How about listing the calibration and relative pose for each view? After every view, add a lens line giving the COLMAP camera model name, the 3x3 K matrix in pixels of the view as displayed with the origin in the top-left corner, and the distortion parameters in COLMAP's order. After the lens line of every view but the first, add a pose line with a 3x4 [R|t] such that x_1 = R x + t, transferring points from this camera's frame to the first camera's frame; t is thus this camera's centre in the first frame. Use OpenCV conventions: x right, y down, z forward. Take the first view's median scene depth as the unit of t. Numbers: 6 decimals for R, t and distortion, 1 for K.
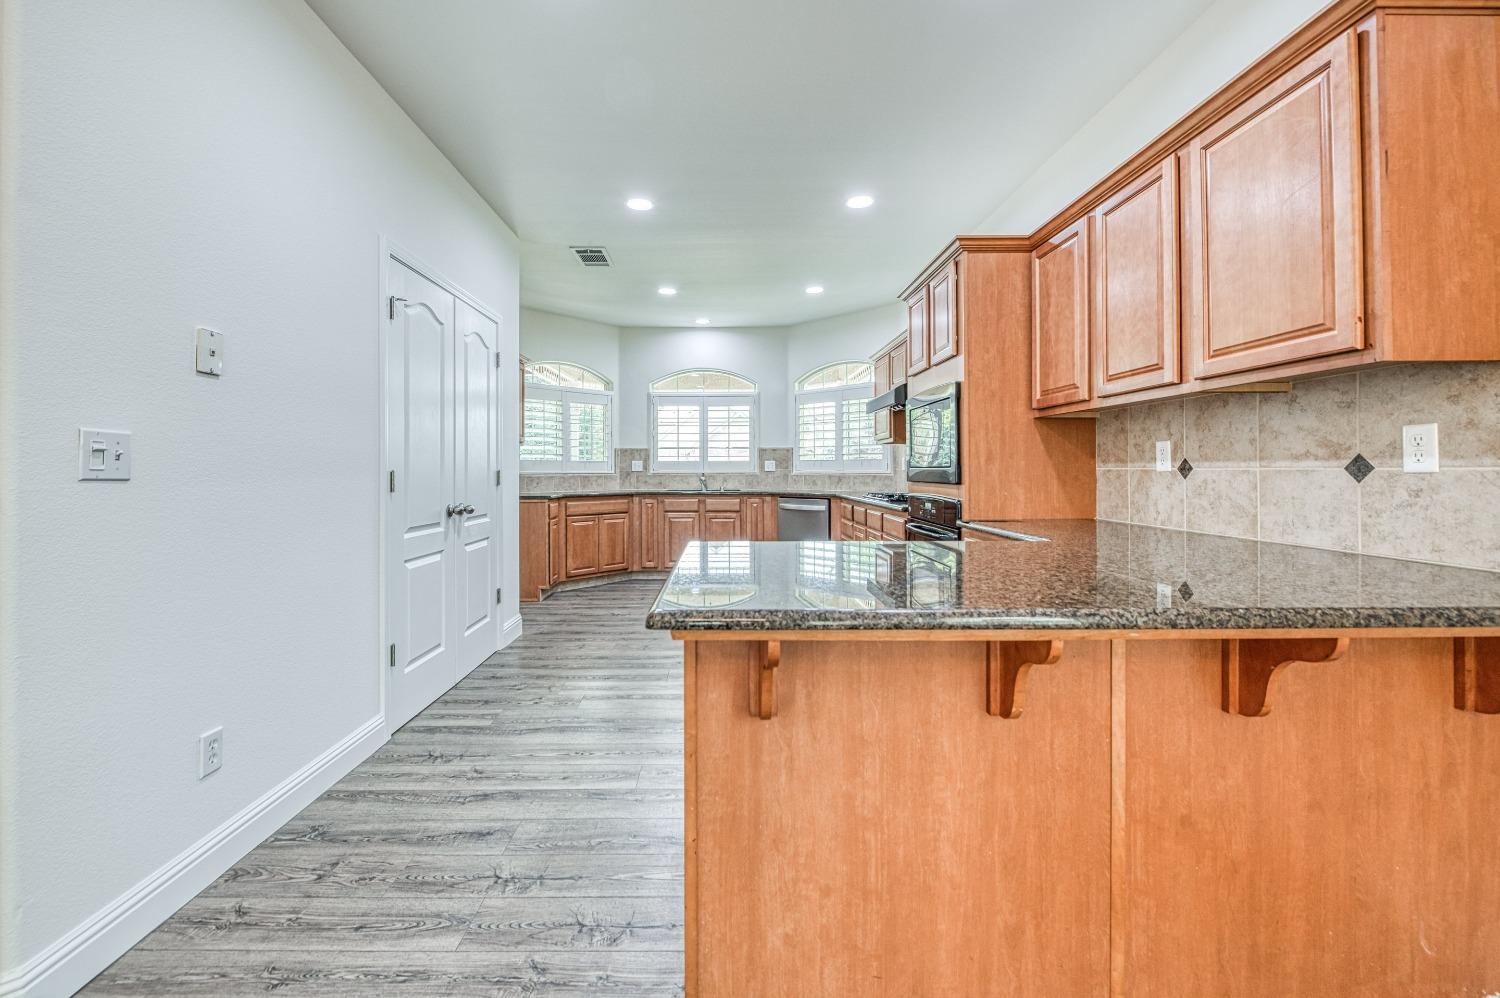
lens RADIAL K [[613.5, 0, 717.0], [0, 613.5, 466.0], [0, 0, 1]] dist [-0.003411, -0.000611]
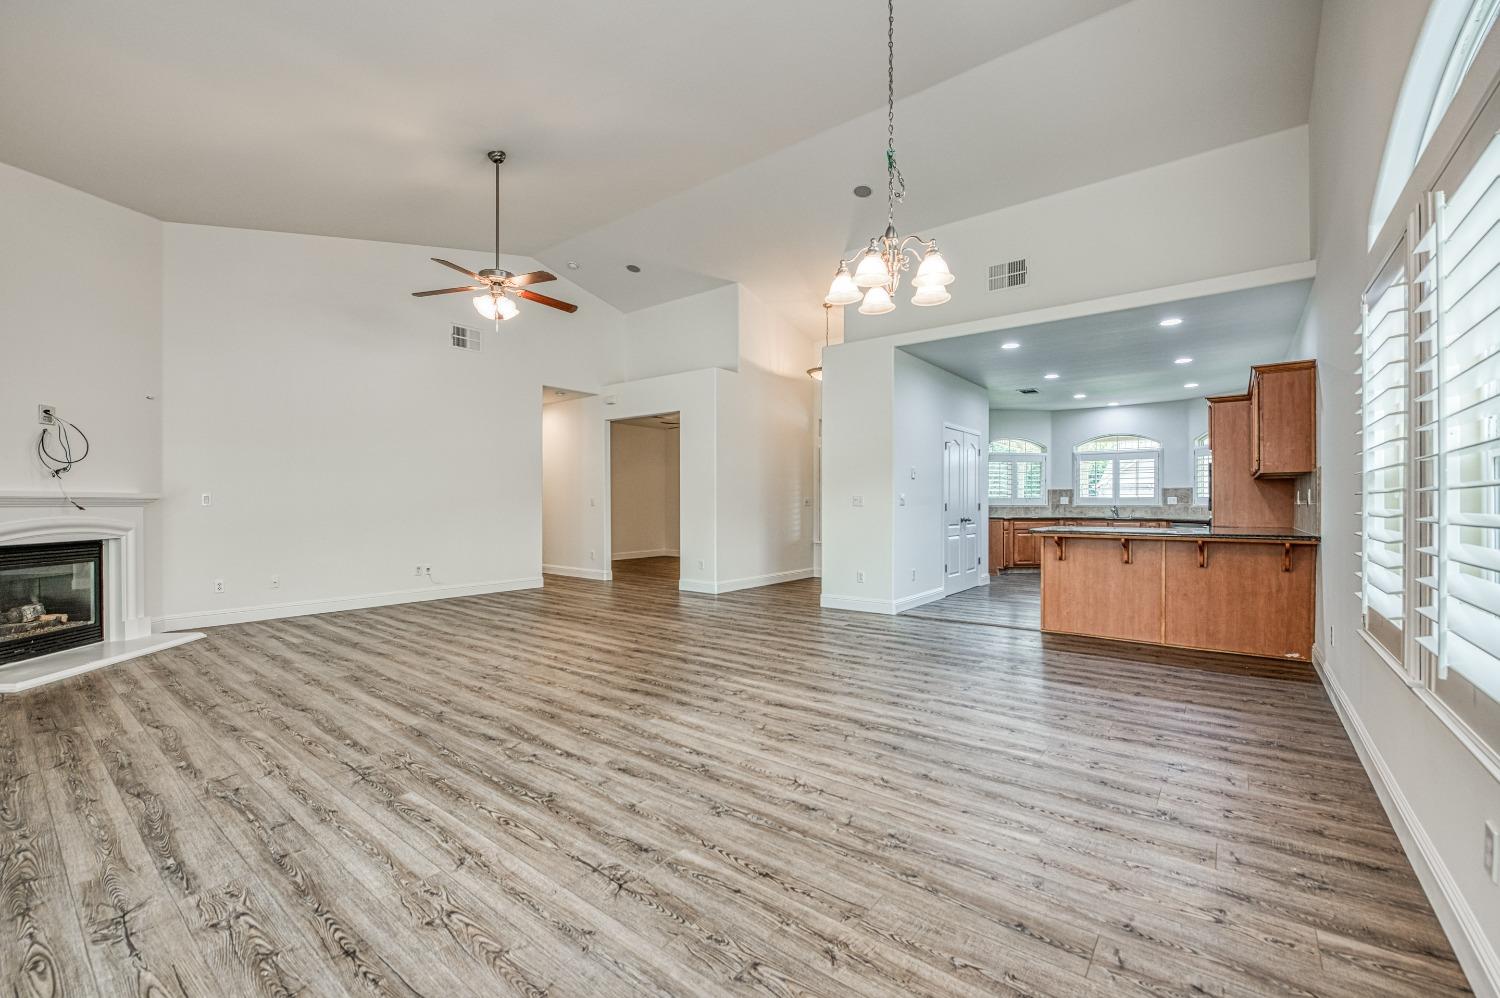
lens RADIAL K [[613.5, 0, 709.3], [0, 613.5, 508.3], [0, 0, 1]] dist [-0.003411, -0.000611]
pose [[0.761013, 0.008170, -0.648685, 0.235636], [0.001349, 0.999899, 0.014176, -0.005161], [0.648735, -0.011663, 0.760925, -0.929779]]
